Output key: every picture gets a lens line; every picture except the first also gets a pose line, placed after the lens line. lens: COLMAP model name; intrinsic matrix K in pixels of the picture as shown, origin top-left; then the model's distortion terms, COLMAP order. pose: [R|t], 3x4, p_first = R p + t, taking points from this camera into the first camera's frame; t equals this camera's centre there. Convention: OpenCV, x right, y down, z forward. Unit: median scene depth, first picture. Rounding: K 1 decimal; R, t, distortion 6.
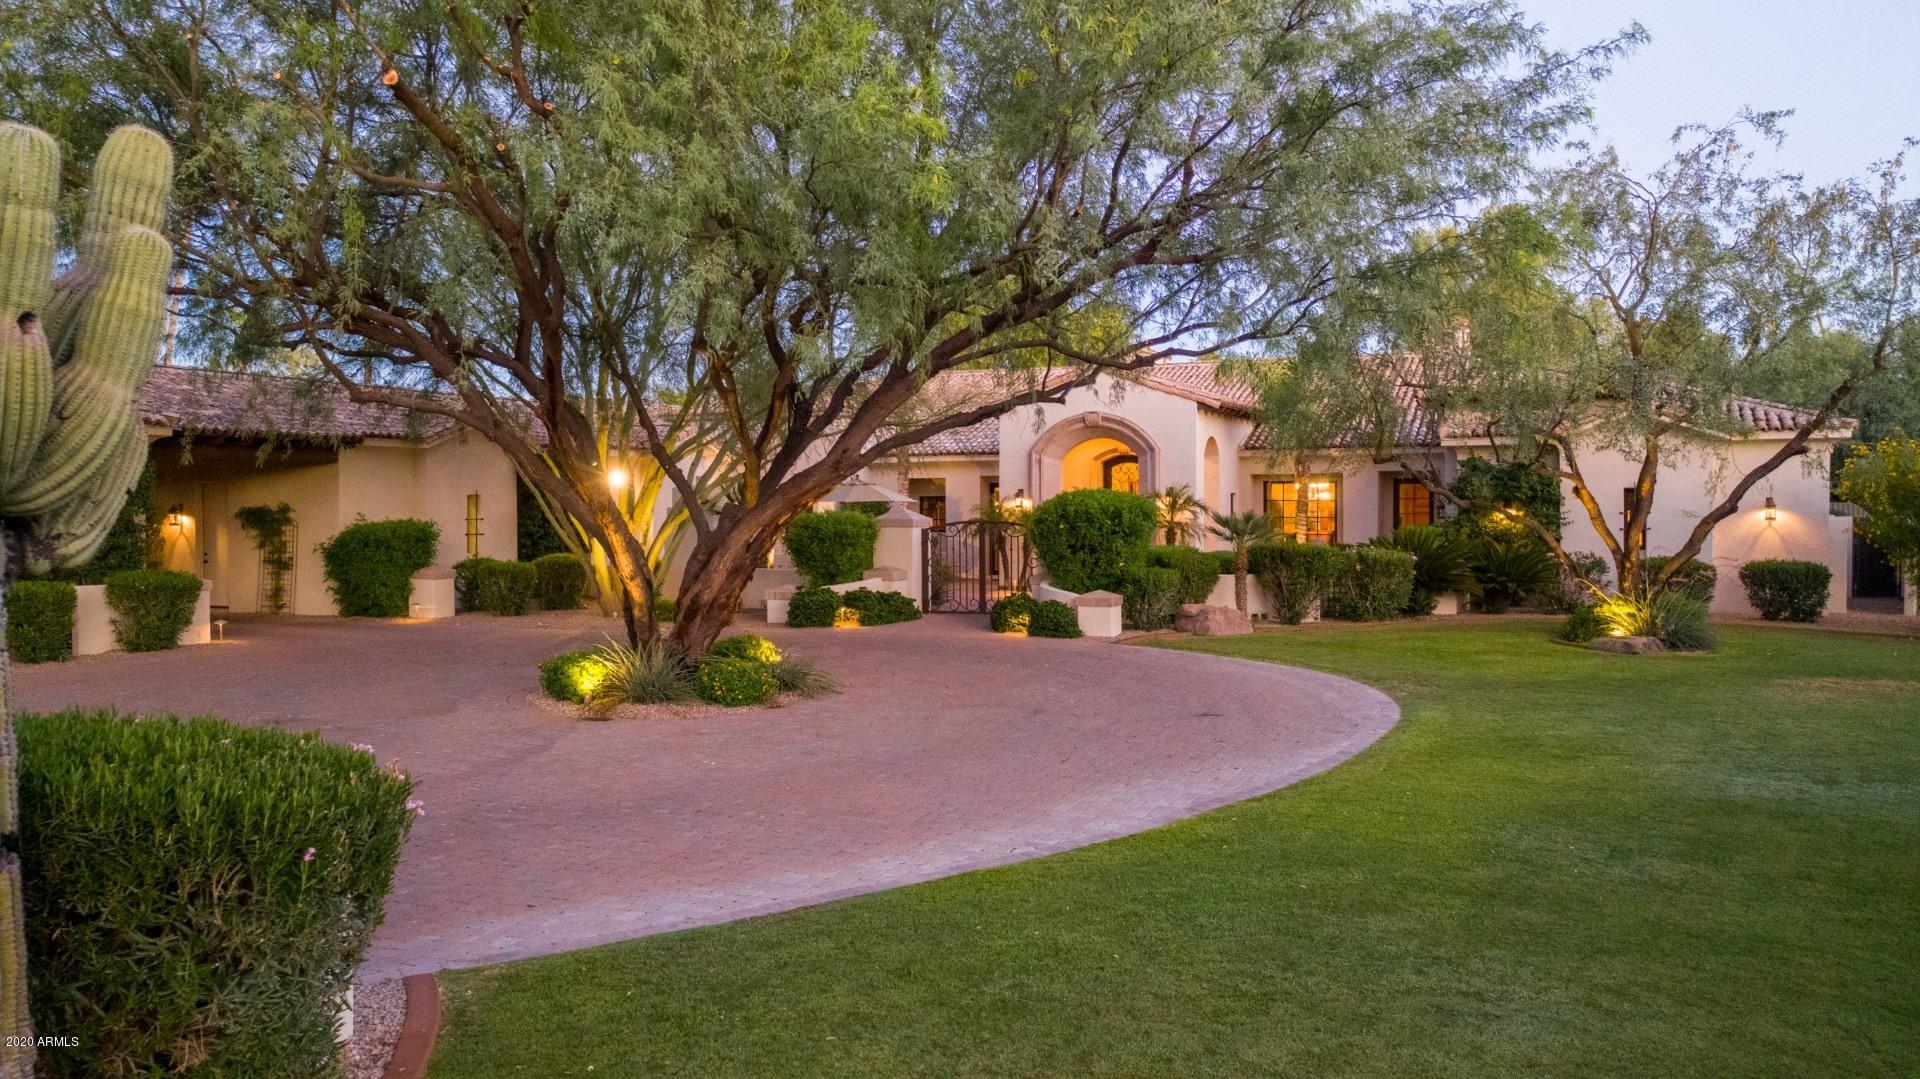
lens RADIAL K [[1522.6, 0, 962.8], [0, 1522.6, 545.3], [0, 0, 1]] dist [-0.012432, 0.008815]
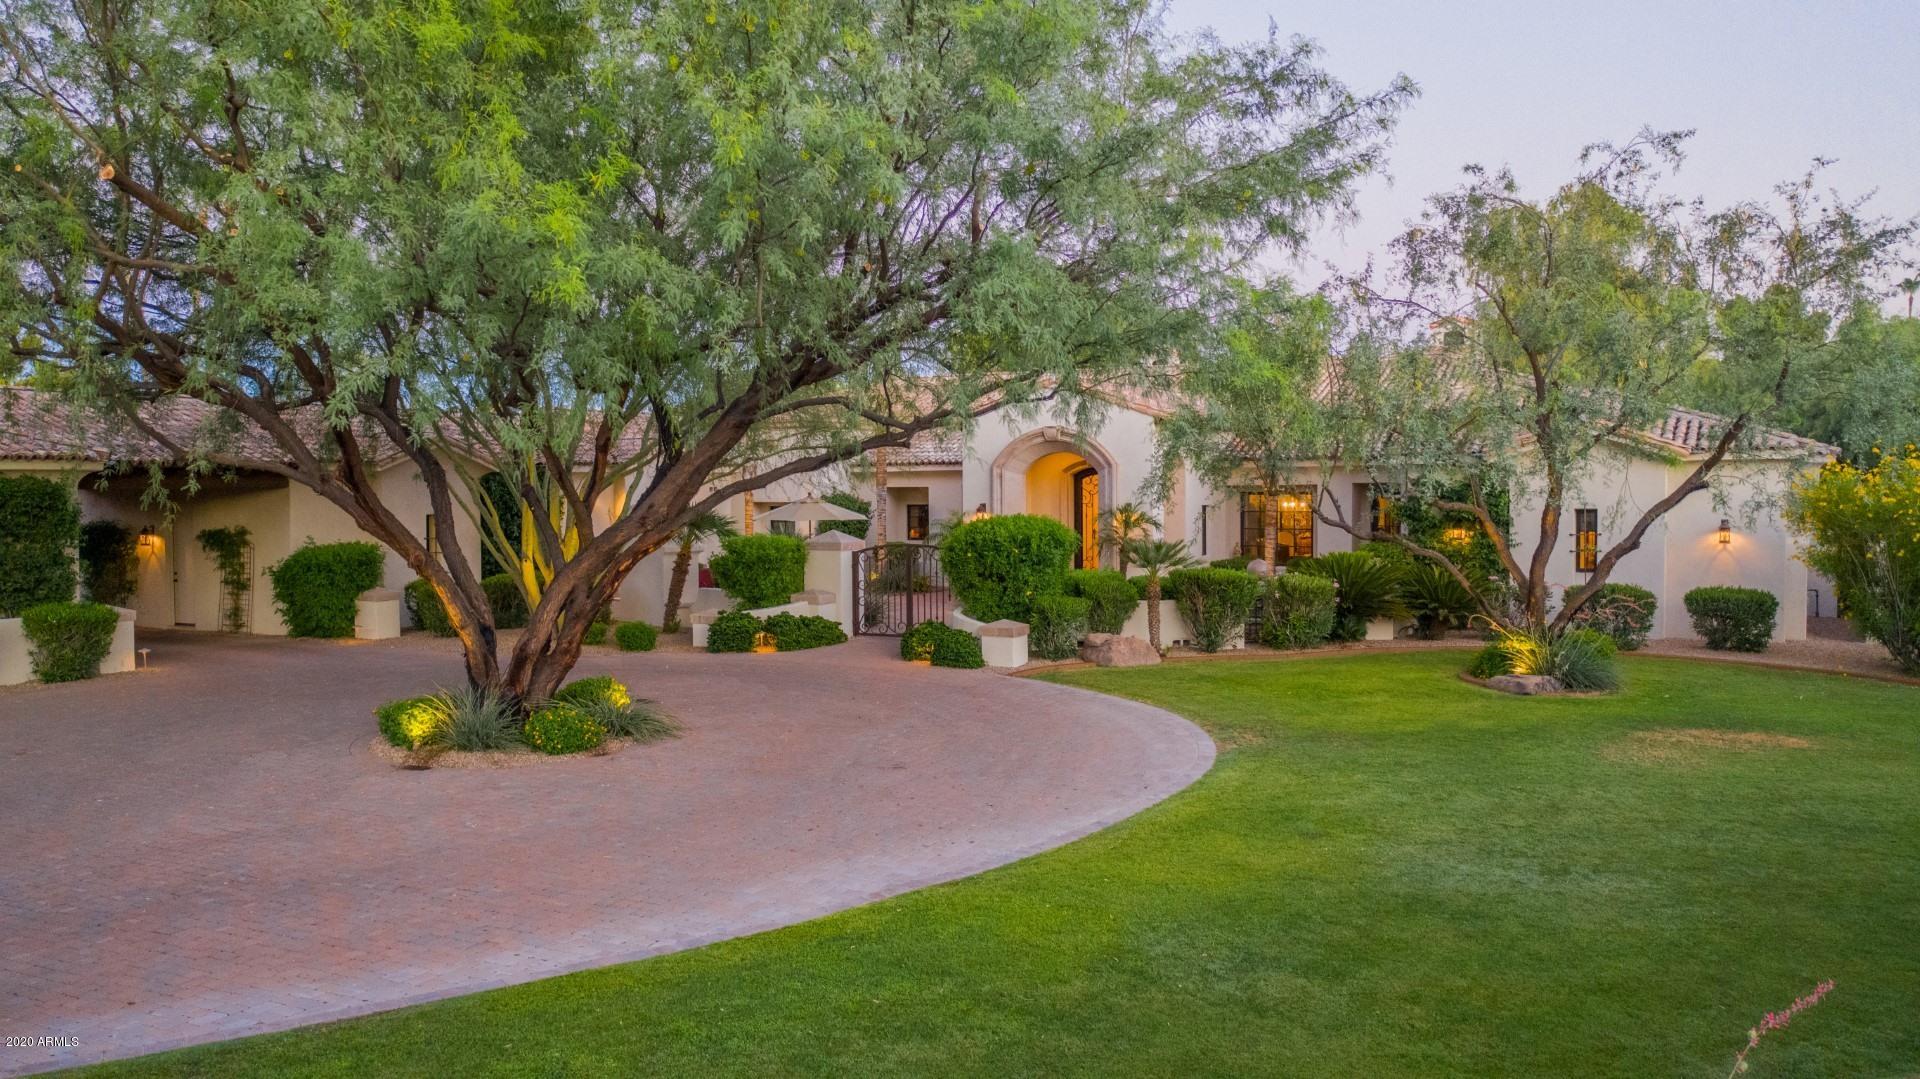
lens RADIAL K [[1522.6, 0, 961.5], [0, 1522.6, 531.0], [0, 0, 1]] dist [-0.012432, 0.008815]
pose [[0.997295, -0.000124, -0.073500, 0.133272], [0.000562, 0.999982, 0.005933, -0.033913], [0.073498, -0.005958, 0.997278, 0.004498]]
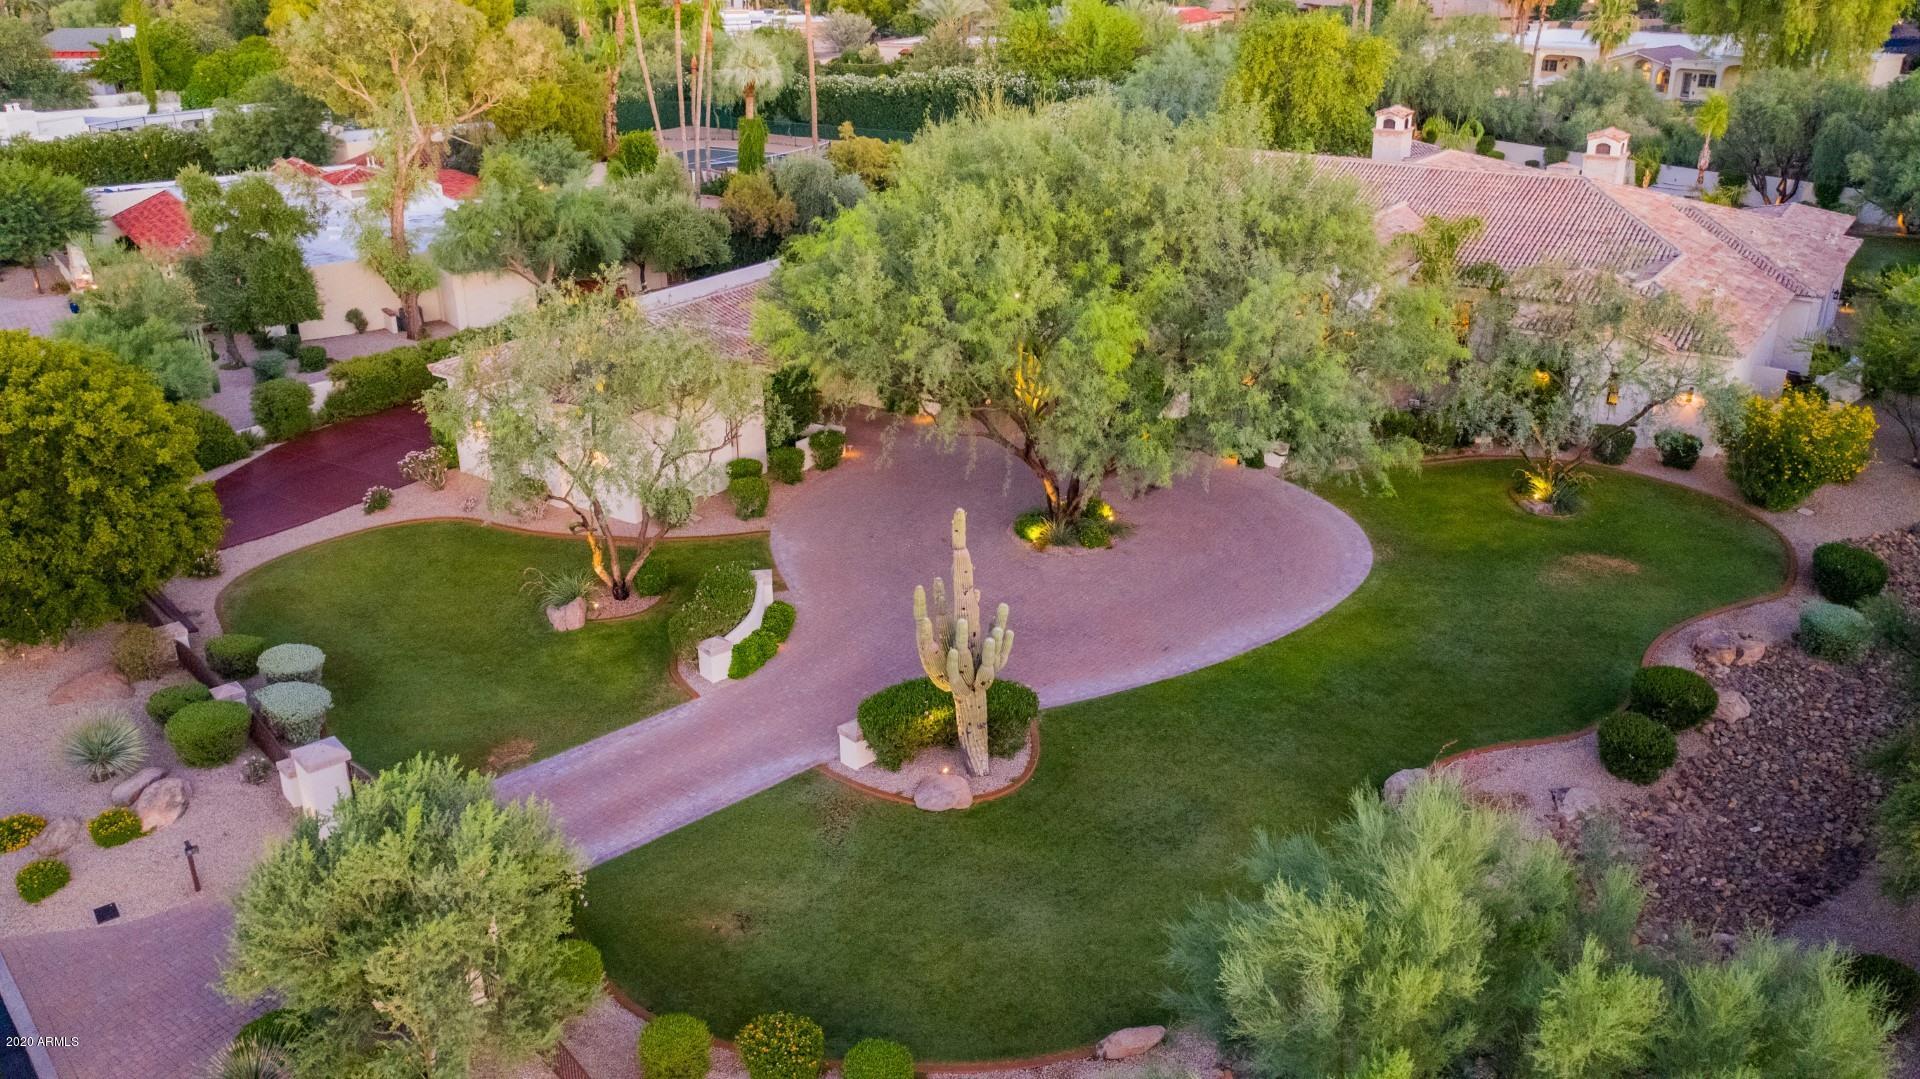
lens RADIAL K [[1522.6, 0, 959.4], [0, 1522.6, 541.0], [0, 0, 1]] dist [-0.012432, 0.008815]
pose [[0.977828, 0.073434, -0.196113, 0.082589], [0.001523, 0.933979, 0.357325, -0.536811], [0.209405, -0.349701, 0.913159, -0.879899]]
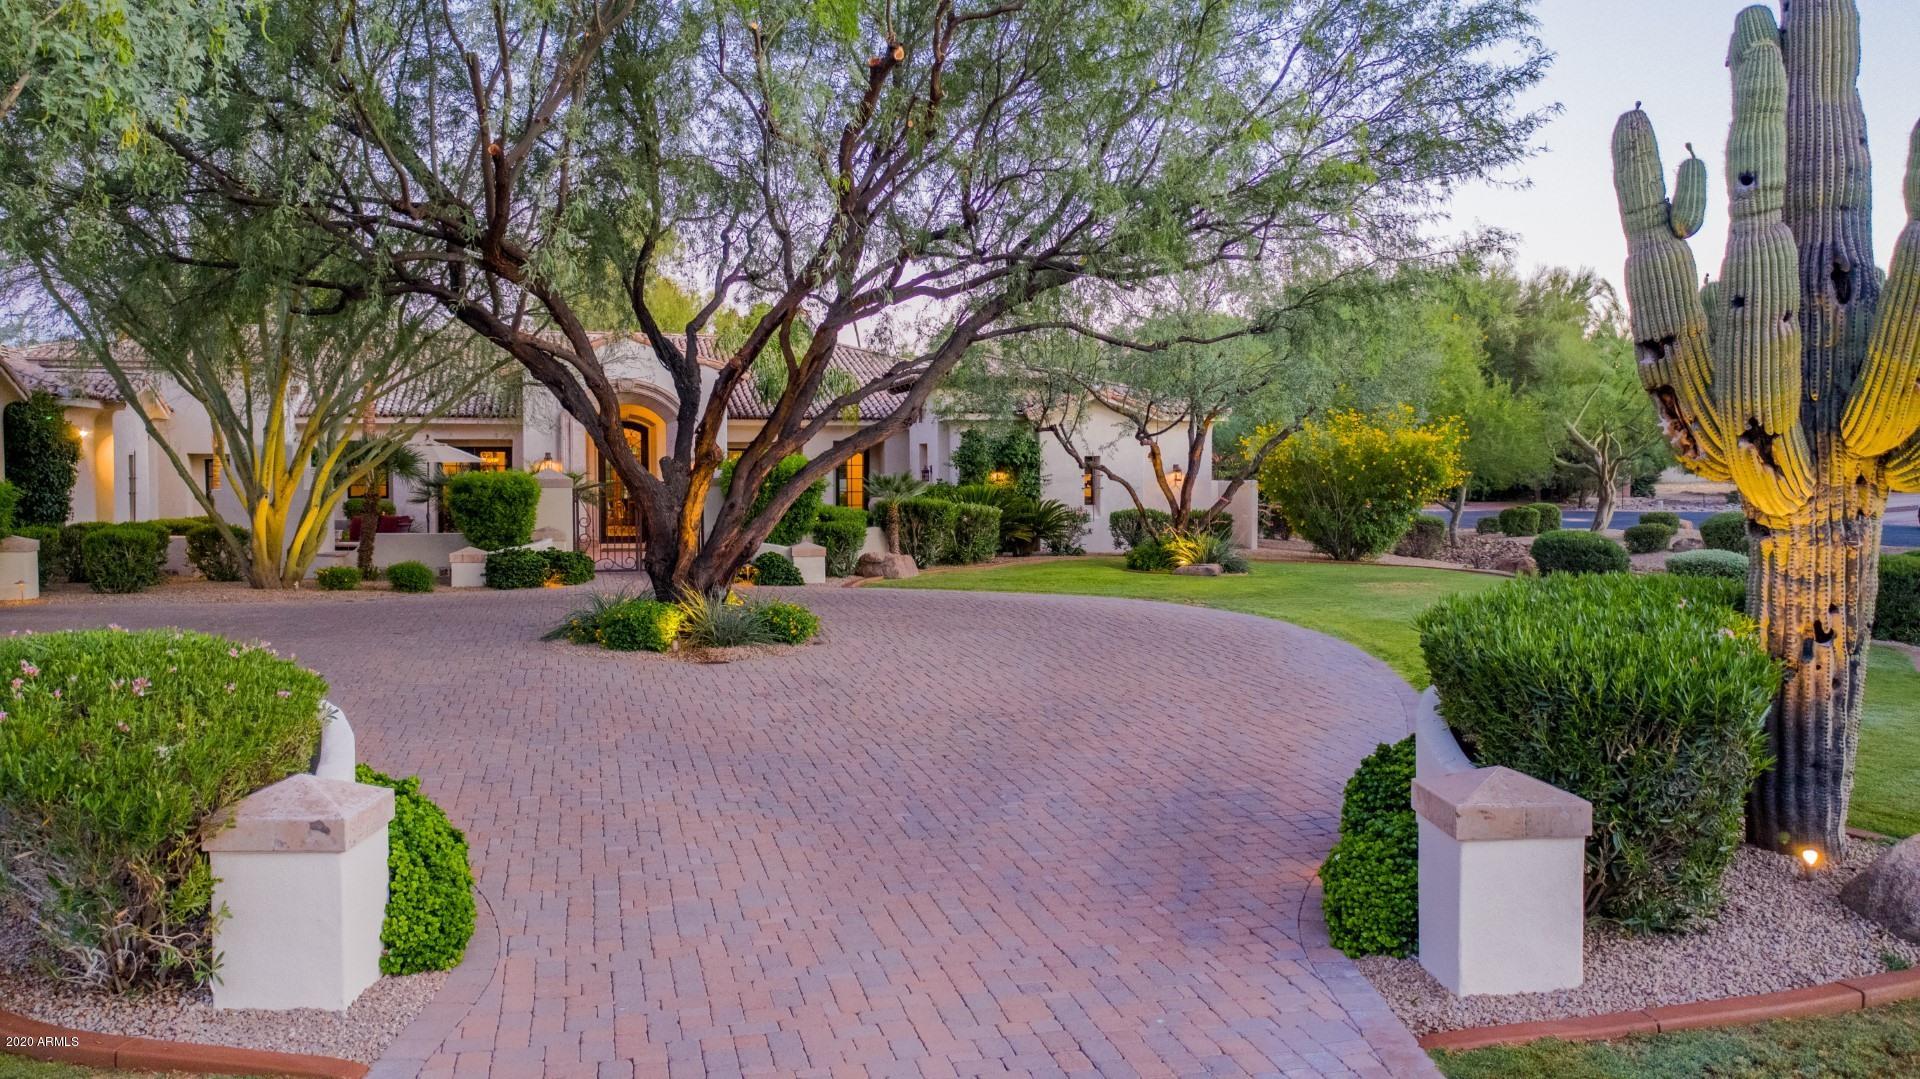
lens RADIAL K [[1522.6, 0, 959.4], [0, 1522.6, 541.9], [0, 0, 1]] dist [-0.012432, 0.008815]
pose [[0.795936, -0.024138, 0.604900, -0.478276], [0.018374, 0.999708, 0.015716, 0.014028], [-0.605102, -0.001395, 0.796147, 0.061064]]
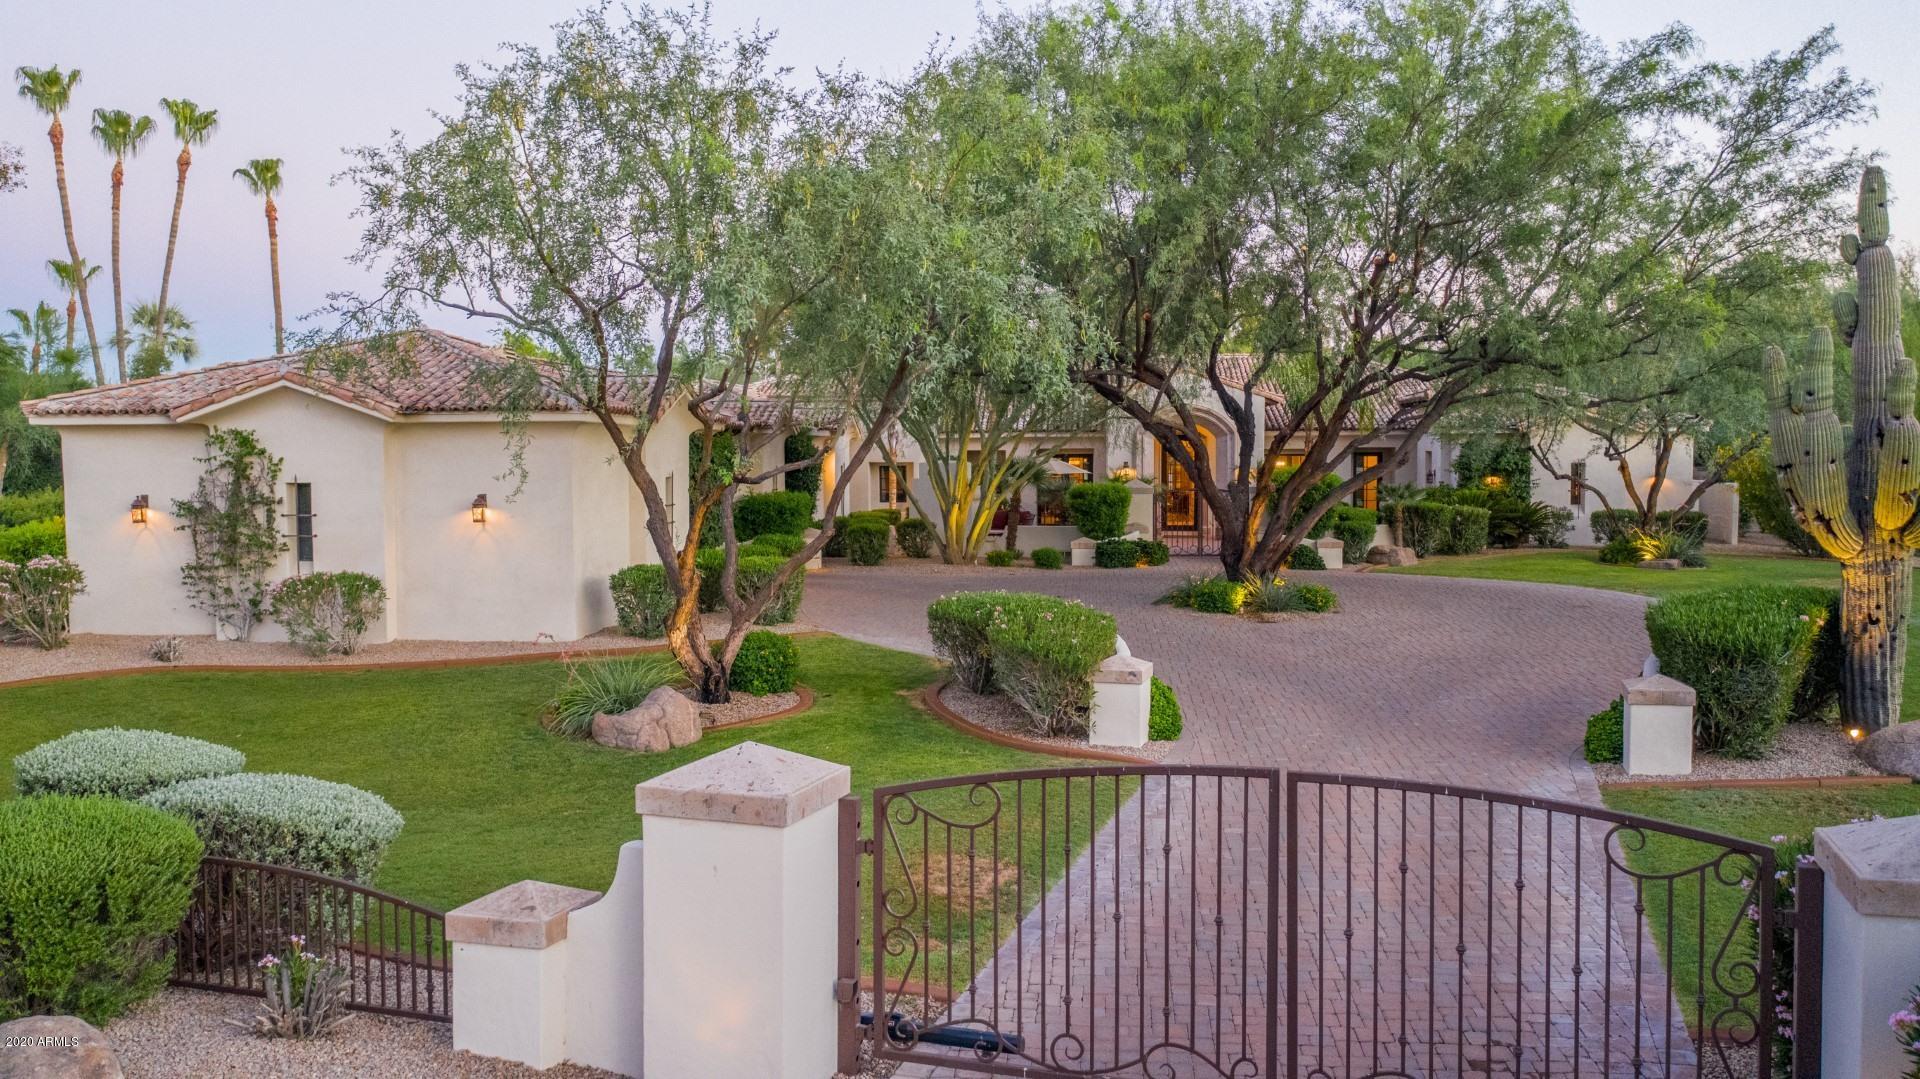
lens RADIAL K [[1522.6, 0, 963.8], [0, 1522.6, 541.0], [0, 0, 1]] dist [-0.012432, 0.008815]
pose [[0.950131, -0.019080, 0.311267, -0.678274], [0.010701, 0.999534, 0.028604, -0.011439], [-0.311668, -0.023846, 0.949892, -0.258841]]
